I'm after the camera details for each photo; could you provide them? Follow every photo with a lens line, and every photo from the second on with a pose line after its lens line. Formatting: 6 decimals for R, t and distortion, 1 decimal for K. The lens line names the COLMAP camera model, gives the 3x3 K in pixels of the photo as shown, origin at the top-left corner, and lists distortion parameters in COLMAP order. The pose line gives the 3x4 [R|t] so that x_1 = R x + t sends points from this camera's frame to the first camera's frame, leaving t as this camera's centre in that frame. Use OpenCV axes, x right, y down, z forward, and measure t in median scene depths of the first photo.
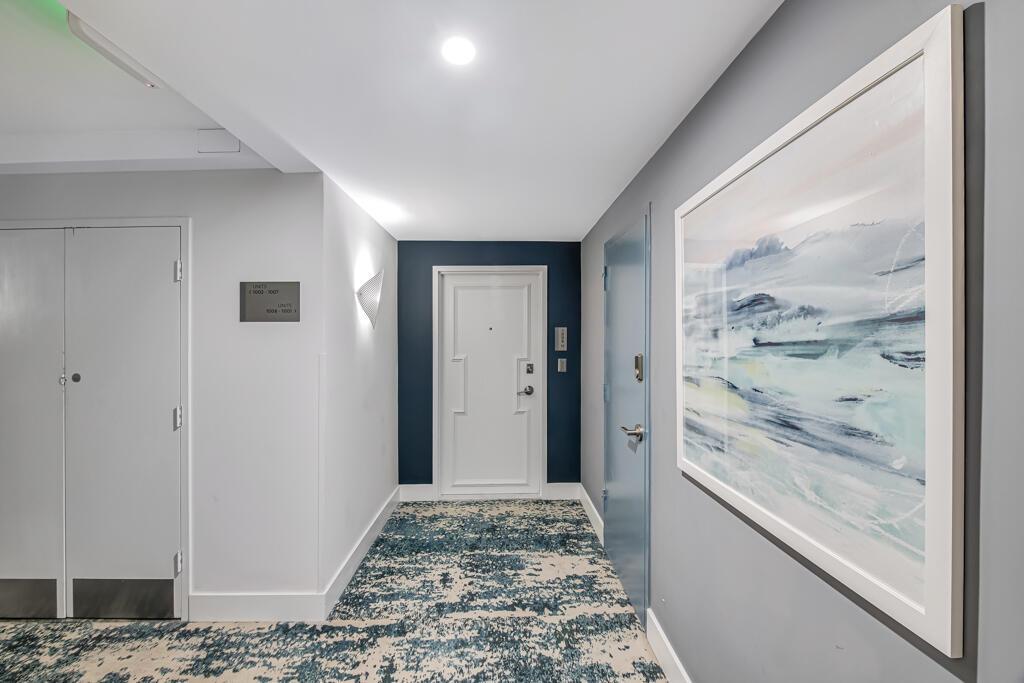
lens RADIAL K [[467.5, 0, 509.3], [0, 467.5, 344.9], [0, 0, 1]] dist [-0.012502, -0.001406]
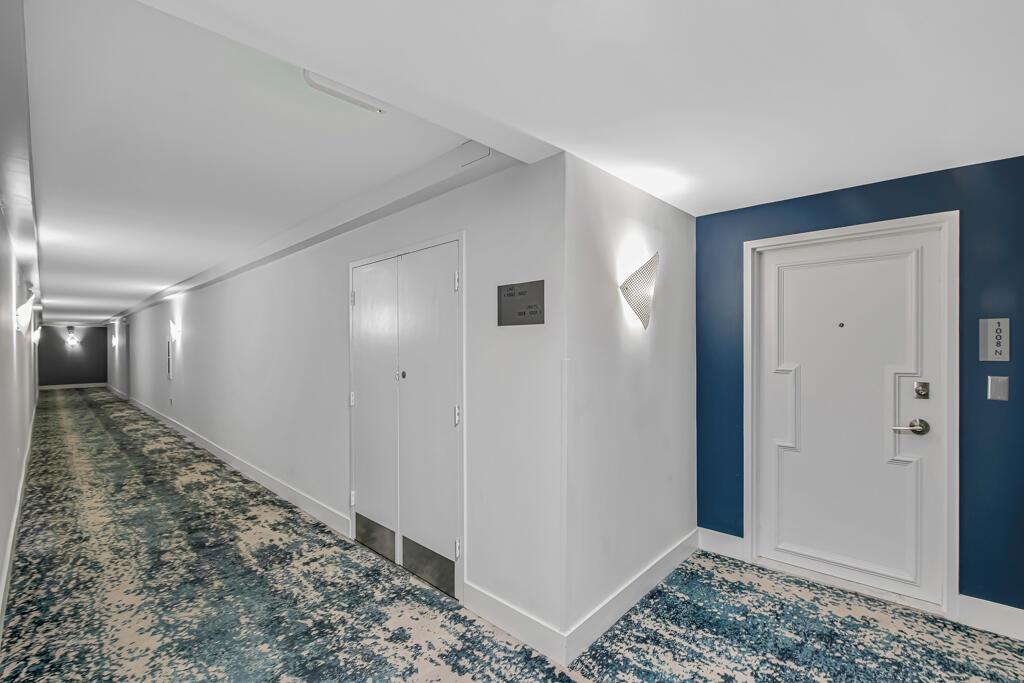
lens RADIAL K [[467.5, 0, 509.3], [0, 467.5, 344.9], [0, 0, 1]] dist [-0.012502, -0.001406]
pose [[0.690721, 0.000366, -0.723121, 0.135382], [-0.002561, 0.999995, -0.001941, -0.005890], [0.723117, 0.003192, 0.690718, 0.274609]]
